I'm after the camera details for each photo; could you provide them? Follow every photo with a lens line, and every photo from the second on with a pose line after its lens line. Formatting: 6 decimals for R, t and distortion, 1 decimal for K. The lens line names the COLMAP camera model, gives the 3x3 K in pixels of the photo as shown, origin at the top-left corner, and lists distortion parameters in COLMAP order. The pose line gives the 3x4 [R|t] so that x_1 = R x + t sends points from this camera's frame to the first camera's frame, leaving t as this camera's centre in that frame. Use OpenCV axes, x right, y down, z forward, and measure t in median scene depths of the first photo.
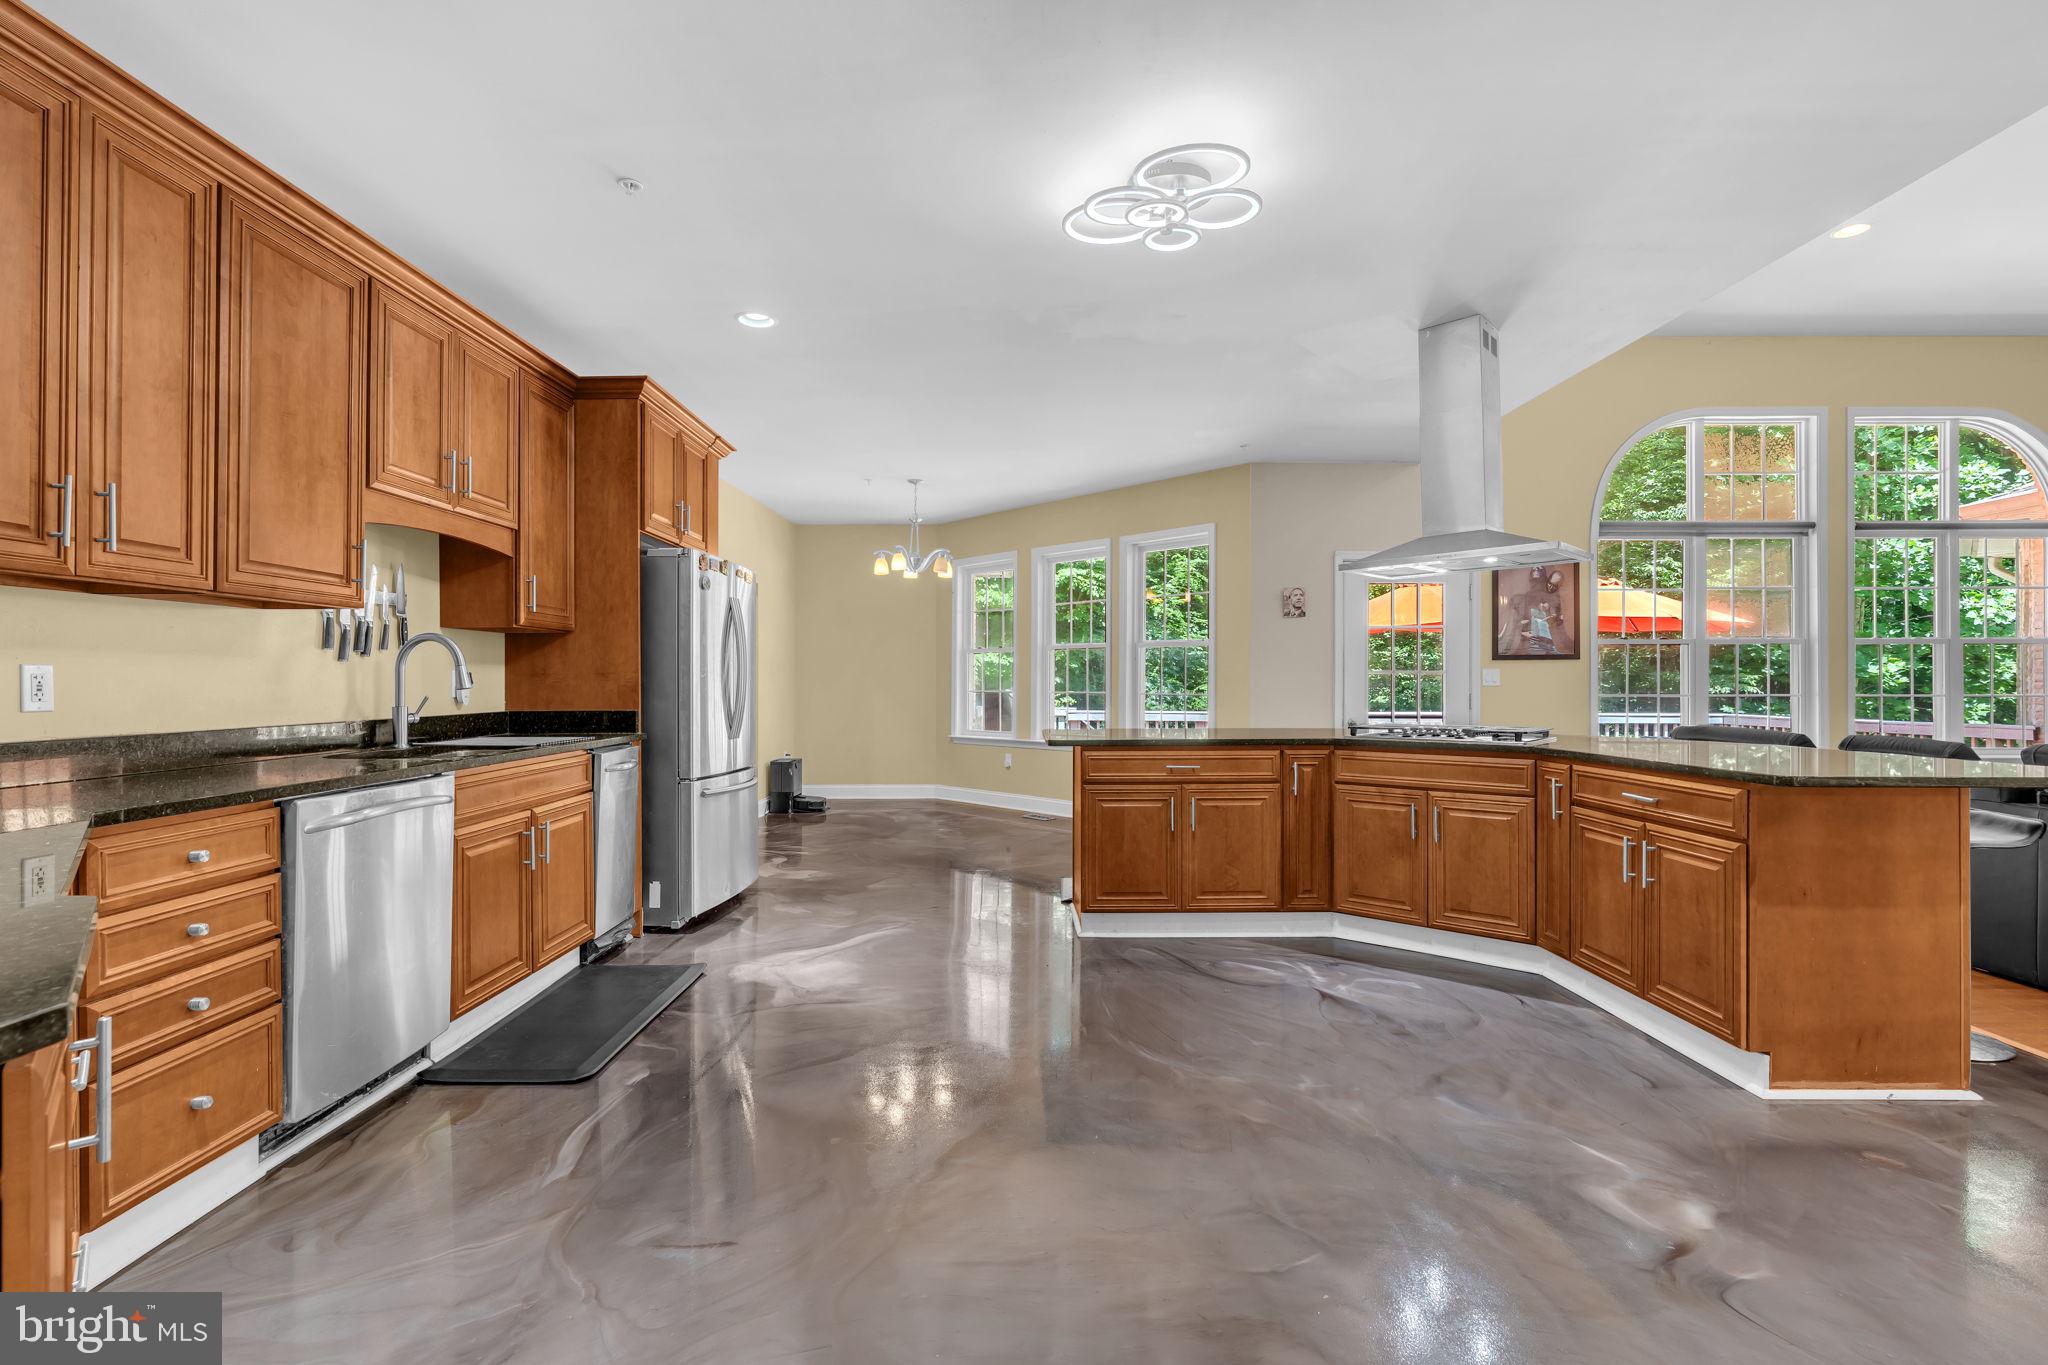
lens RADIAL K [[922.9, 0, 1021.7], [0, 922.9, 680.8], [0, 0, 1]] dist [-0.004318, 0.000780]
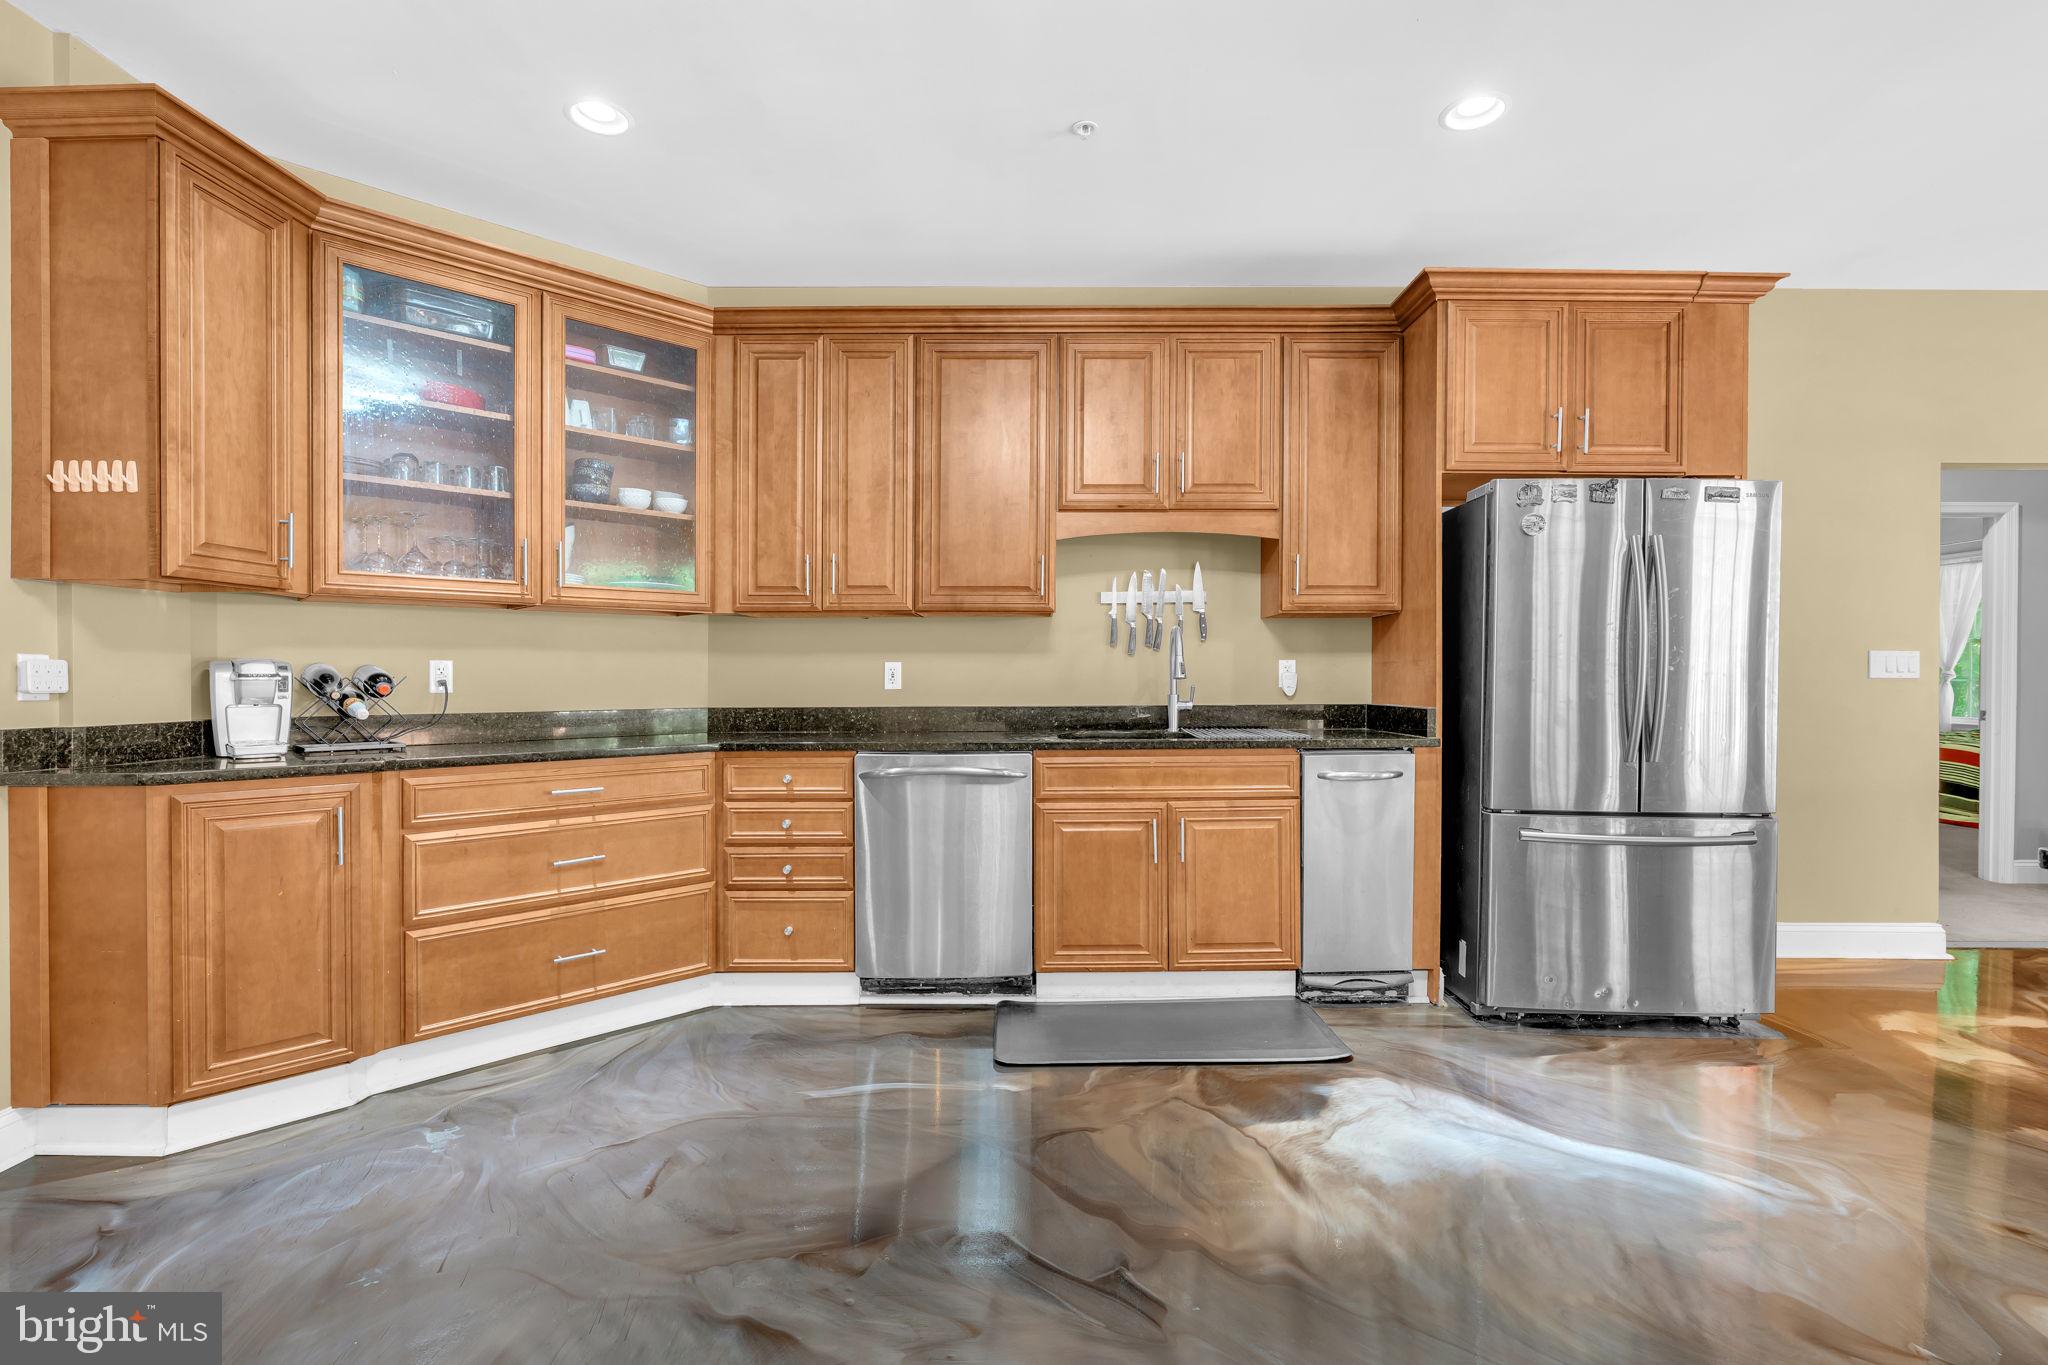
lens RADIAL K [[922.9, 0, 1030.3], [0, 922.9, 682.3], [0, 0, 1]] dist [-0.004318, 0.000780]
pose [[0.009795, 0.009461, -0.999907, 0.450595], [0.002568, 0.999952, 0.009487, 0.002902], [0.999949, -0.002660, 0.009770, 0.858488]]
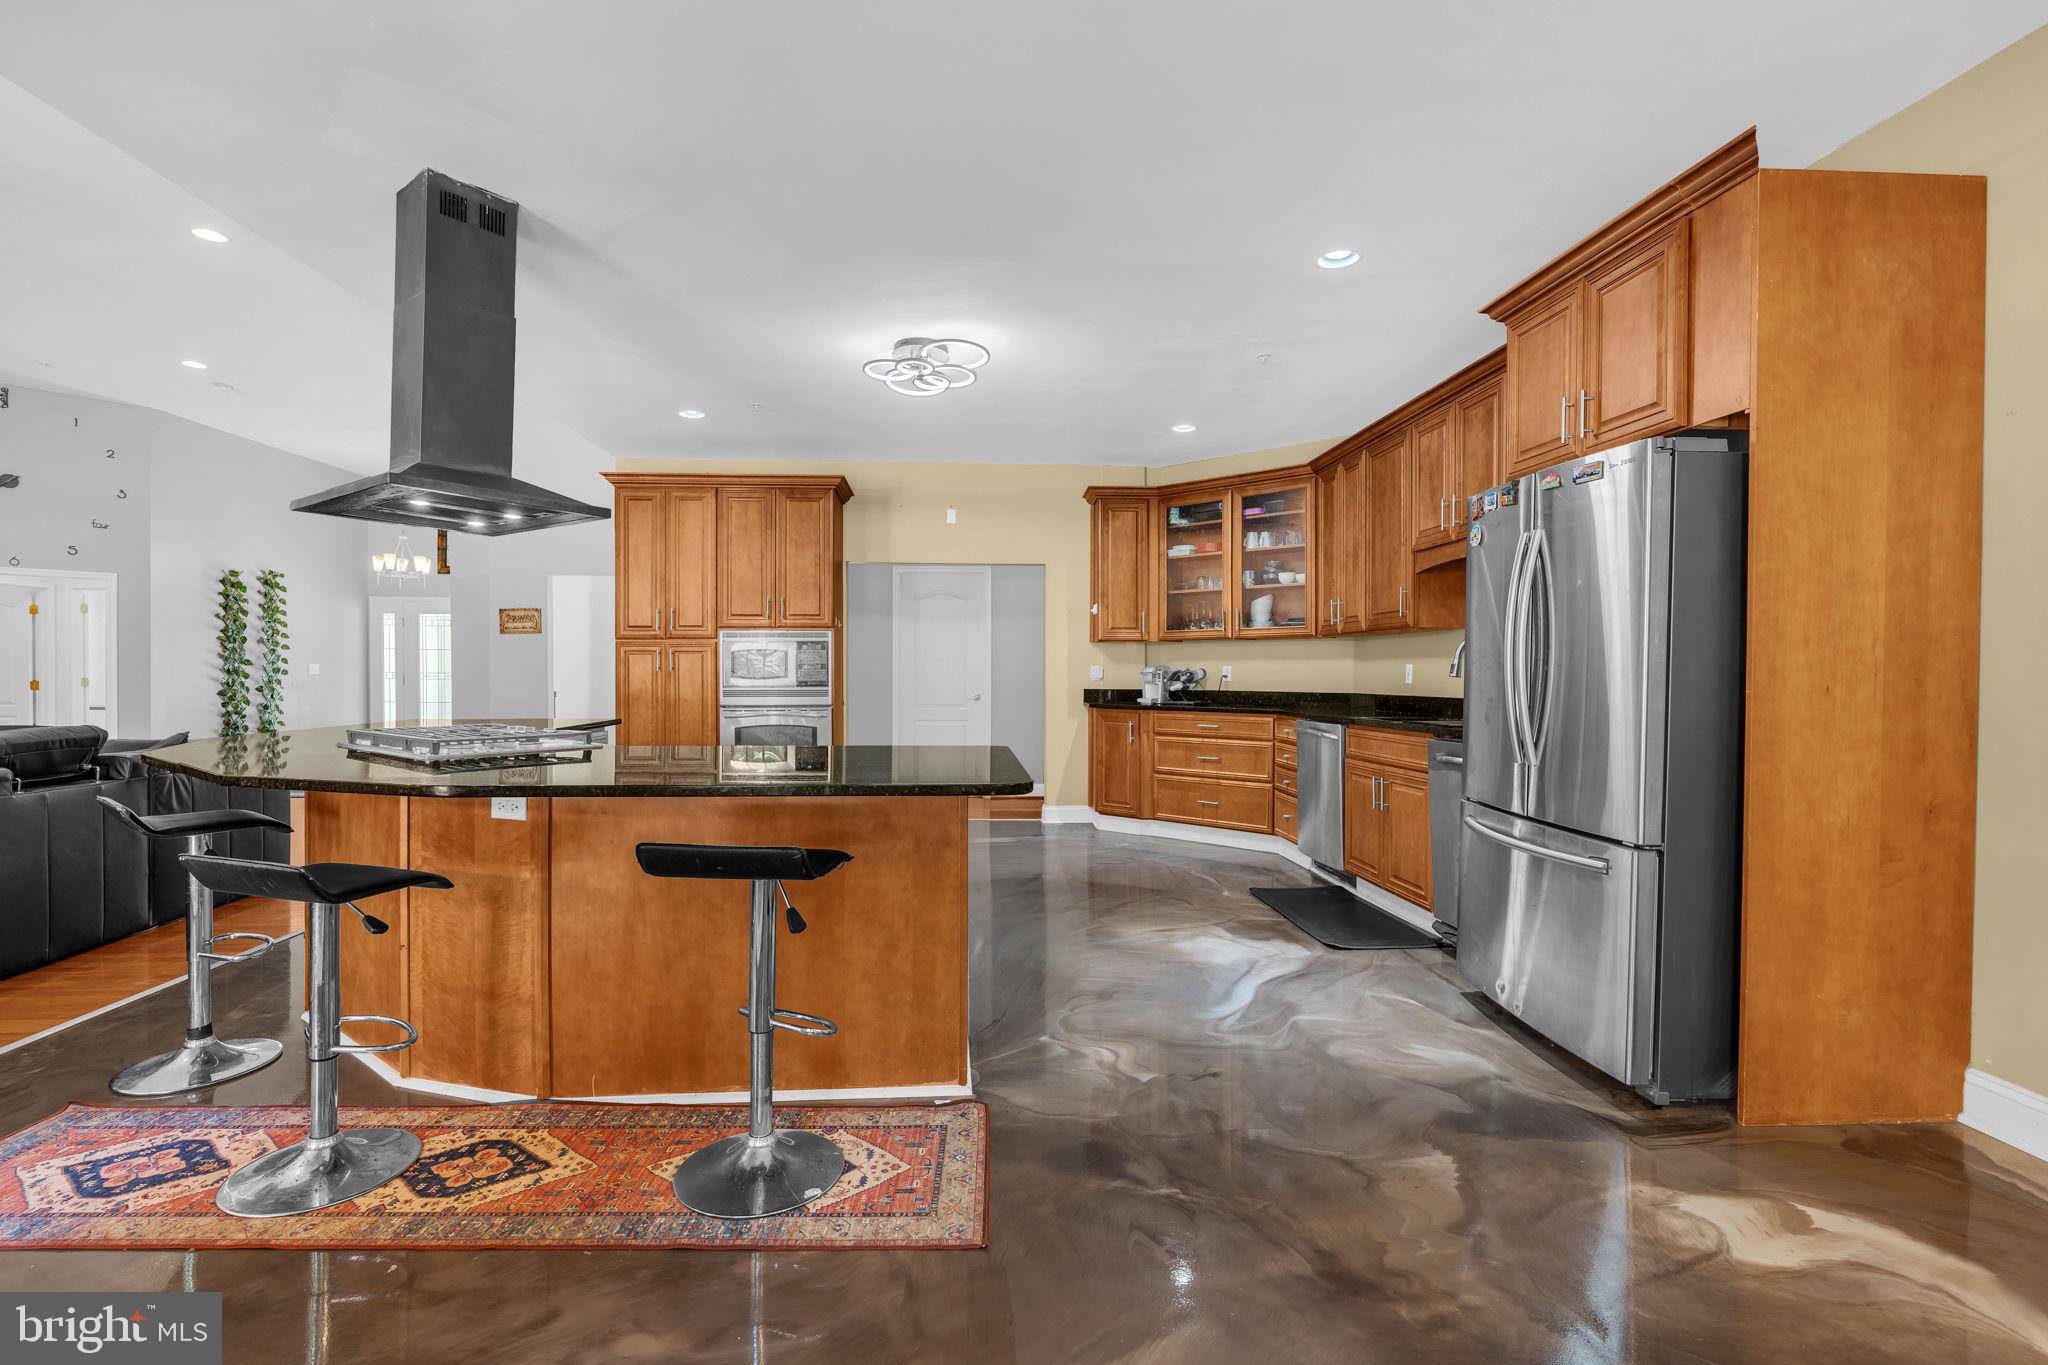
lens RADIAL K [[922.9, 0, 1045.8], [0, 922.9, 681.2], [0, 0, 1]] dist [-0.004318, 0.000780]
pose [[-0.994147, 0.001857, -0.108020, 0.103972], [0.000915, 0.999961, 0.008772, 0.002925], [0.108032, 0.008621, -0.994110, 2.303762]]
